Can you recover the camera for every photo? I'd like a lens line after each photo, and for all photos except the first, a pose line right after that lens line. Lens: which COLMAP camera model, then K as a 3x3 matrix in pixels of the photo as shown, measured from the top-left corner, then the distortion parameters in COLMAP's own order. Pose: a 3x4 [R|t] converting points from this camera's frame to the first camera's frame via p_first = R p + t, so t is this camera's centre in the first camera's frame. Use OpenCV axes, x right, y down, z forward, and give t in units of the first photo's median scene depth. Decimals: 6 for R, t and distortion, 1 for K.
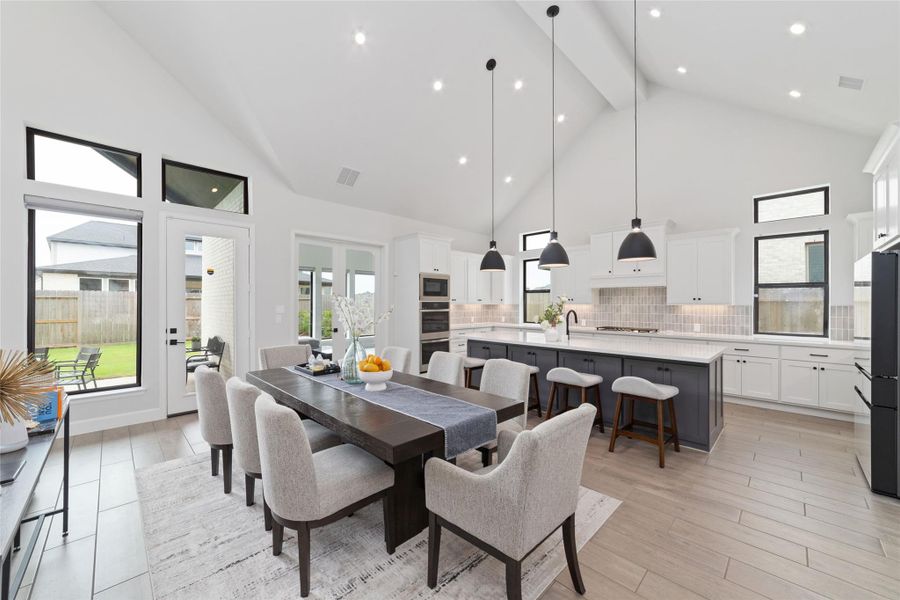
lens RADIAL K [[346.2, 0, 453.0], [0, 346.2, 298.0], [0, 0, 1]] dist [-0.007427, 0.003185]
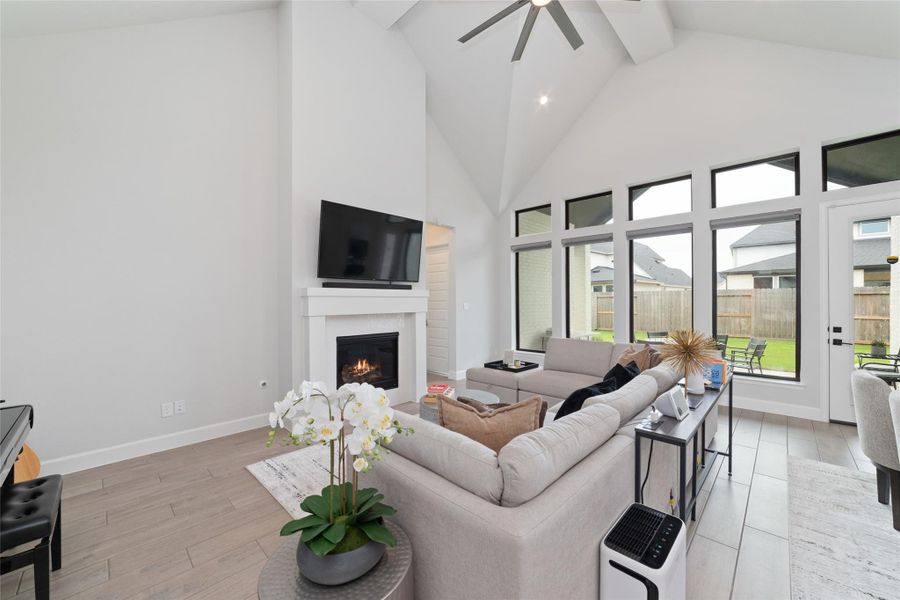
lens RADIAL K [[346.2, 0, 454.5], [0, 346.2, 312.1], [0, 0, 1]] dist [-0.007427, 0.003185]
pose [[0.029873, 0.029965, -0.999104, 0.068079], [0.020418, 0.999324, 0.030582, -0.000027], [0.999345, -0.021314, 0.029241, -0.038141]]
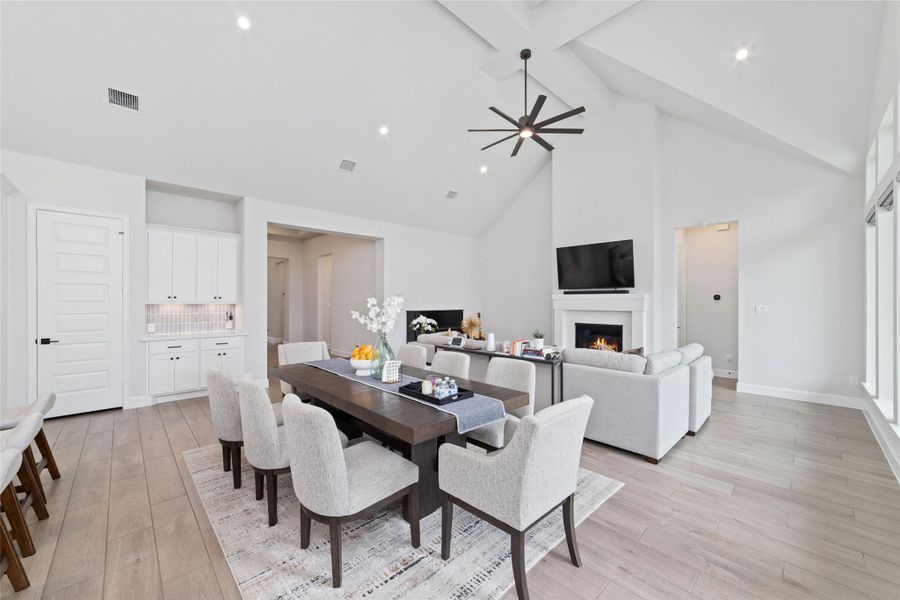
lens RADIAL K [[346.2, 0, 455.5], [0, 346.2, 301.8], [0, 0, 1]] dist [-0.007427, 0.003185]
pose [[-0.999959, -0.003858, -0.008220, -0.291955], [-0.003755, 0.999914, -0.012574, 0.014895], [0.008268, -0.012543, -0.999887, 1.214858]]
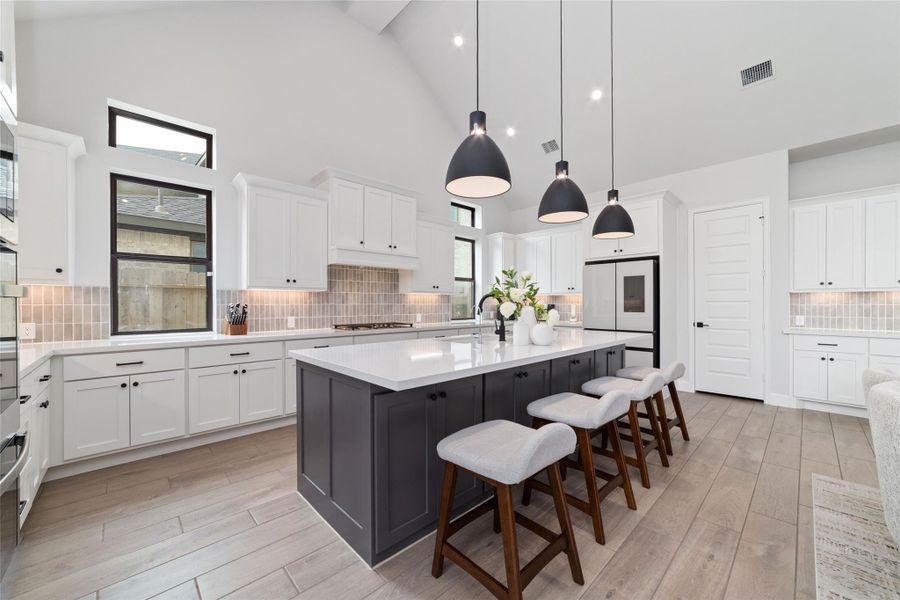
lens RADIAL K [[346.2, 0, 447.3], [0, 346.2, 303.9], [0, 0, 1]] dist [-0.007427, 0.003185]
pose [[-0.001808, 0.000524, 0.999998, -0.281756], [-0.013455, 0.999909, -0.000548, 0.055548], [-0.999908, -0.013456, -0.001800, 1.083558]]
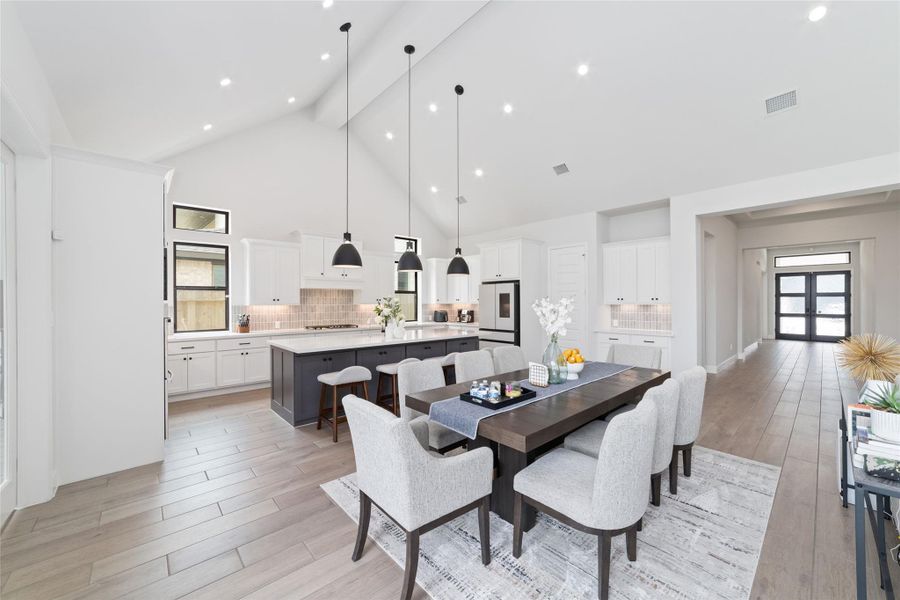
lens RADIAL K [[346.2, 0, 446.6], [0, 346.2, 301.1], [0, 0, 1]] dist [-0.007427, 0.003185]
pose [[0.028260, 0.003190, 0.999596, -0.771655], [-0.009439, 0.999951, -0.002925, 0.009445], [-0.999556, -0.009352, 0.028289, 0.761784]]
